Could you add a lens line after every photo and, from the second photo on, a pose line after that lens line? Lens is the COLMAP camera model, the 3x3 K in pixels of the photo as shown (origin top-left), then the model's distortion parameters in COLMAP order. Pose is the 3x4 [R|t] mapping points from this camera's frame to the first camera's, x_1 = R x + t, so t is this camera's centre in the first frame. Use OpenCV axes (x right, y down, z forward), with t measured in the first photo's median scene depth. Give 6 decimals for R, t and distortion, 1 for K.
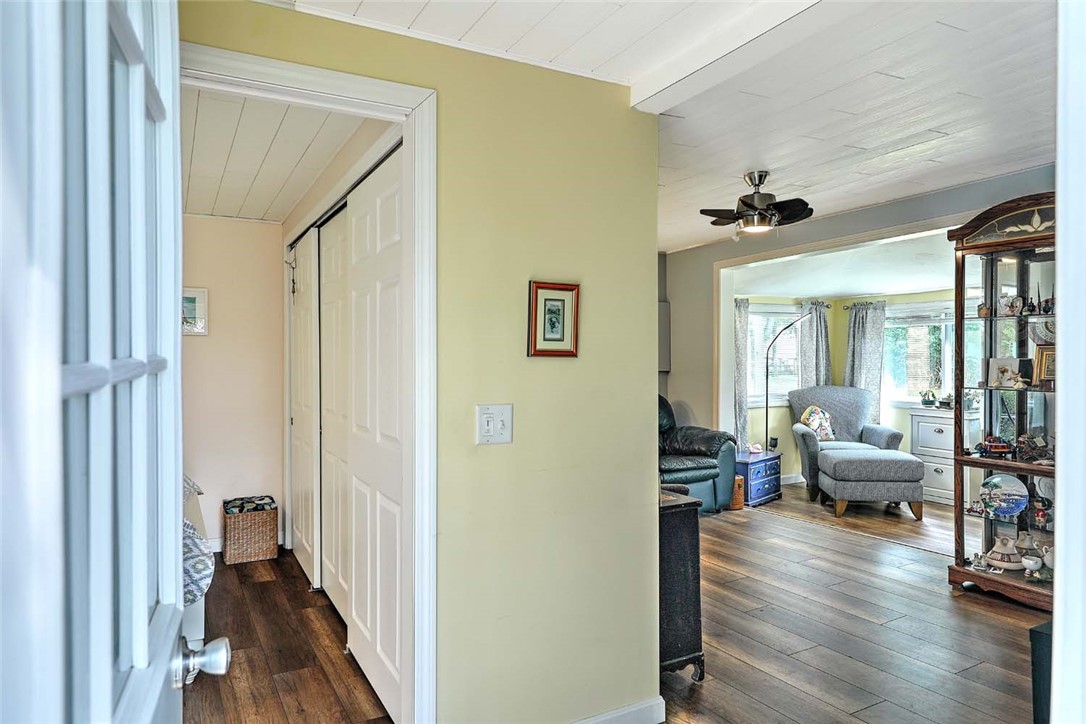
lens RADIAL K [[703.3, 0, 536.7], [0, 703.3, 359.8], [0, 0, 1]] dist [0.014212, -0.004386]
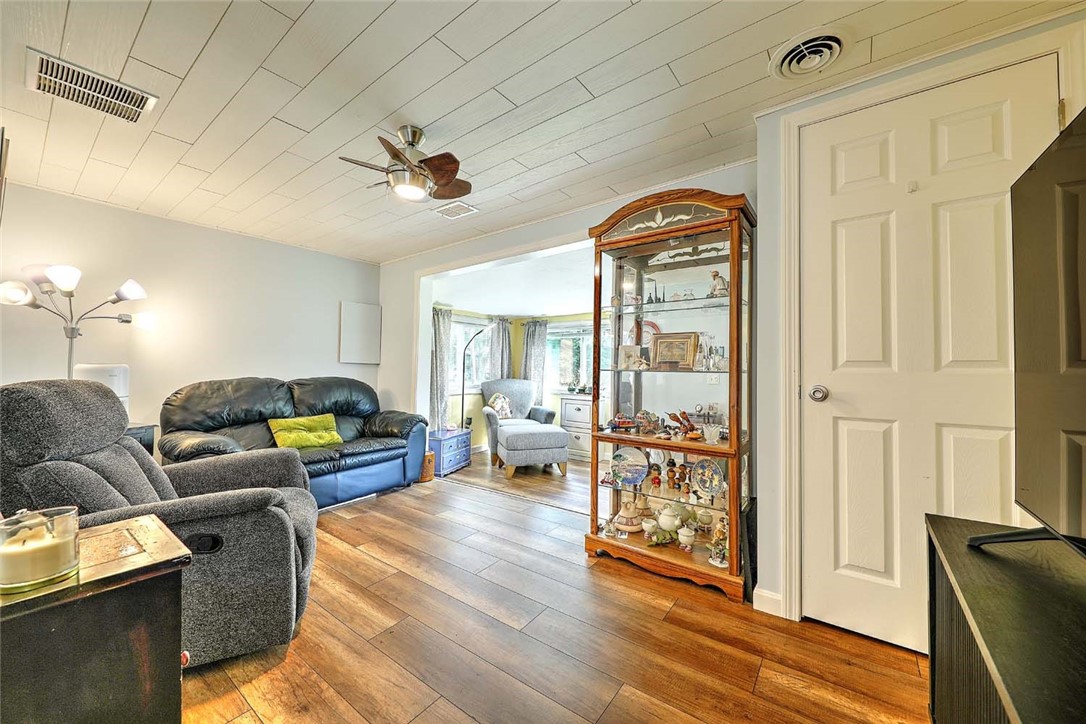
lens RADIAL K [[385.2, 0, 549.9], [0, 385.2, 363.9], [0, 0, 1]] dist [0.000506, 0.000037]
pose [[0.900910, 0.028209, 0.433089, 0.191629], [-0.017463, 0.999433, -0.028770, 0.034199], [-0.433655, 0.018356, 0.900892, 0.344958]]
